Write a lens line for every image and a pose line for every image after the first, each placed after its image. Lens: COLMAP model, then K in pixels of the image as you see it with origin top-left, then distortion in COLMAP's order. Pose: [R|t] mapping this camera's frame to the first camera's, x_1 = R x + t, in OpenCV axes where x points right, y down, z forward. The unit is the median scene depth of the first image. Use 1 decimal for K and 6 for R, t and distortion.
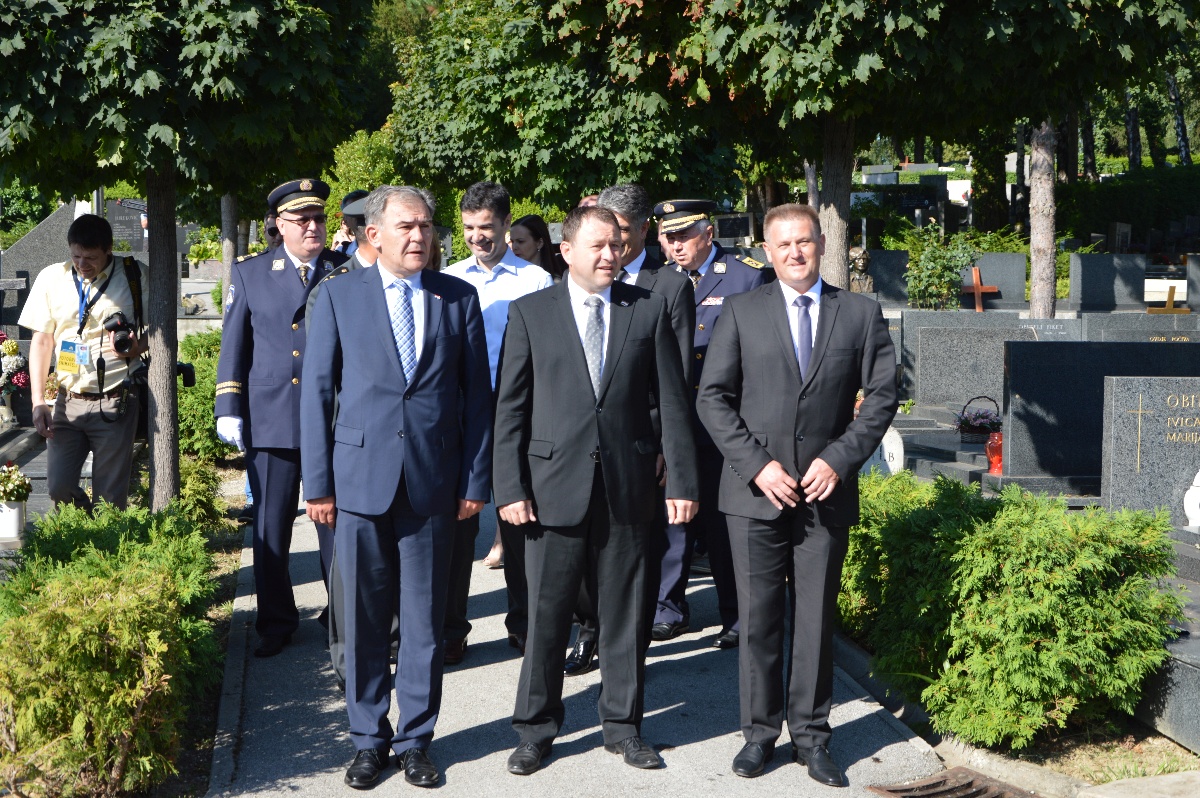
lens RADIAL K [[1778.4, 0, 596.0], [0, 1778.4, 395.6], [0, 0, 1]] dist [-0.109437, 0.000000]
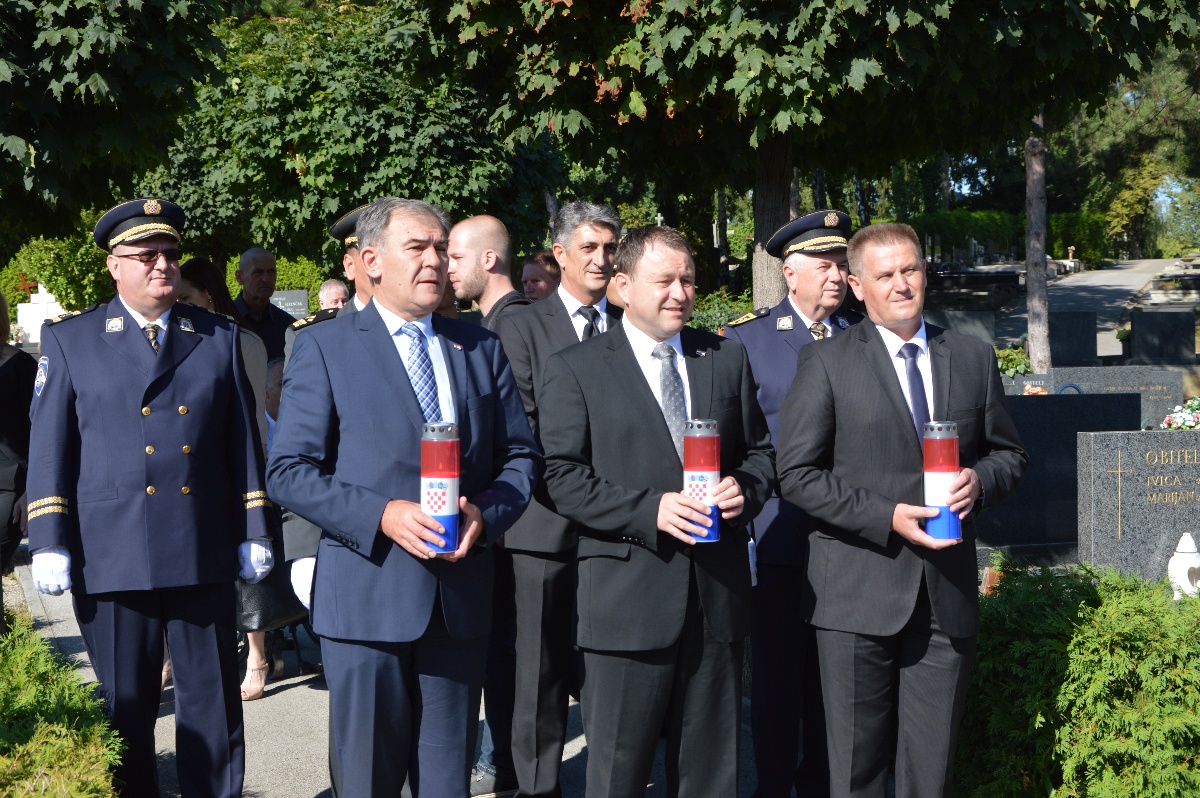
lens RADIAL K [[1778.4, 0, 603.5], [0, 1778.4, 400.6], [0, 0, 1]] dist [-0.109437, 0.000000]
pose [[0.981695, -0.024911, 0.188826, -0.127476], [0.031819, 0.998927, -0.033640, -0.005307], [-0.187786, 0.039033, 0.981434, 0.195815]]
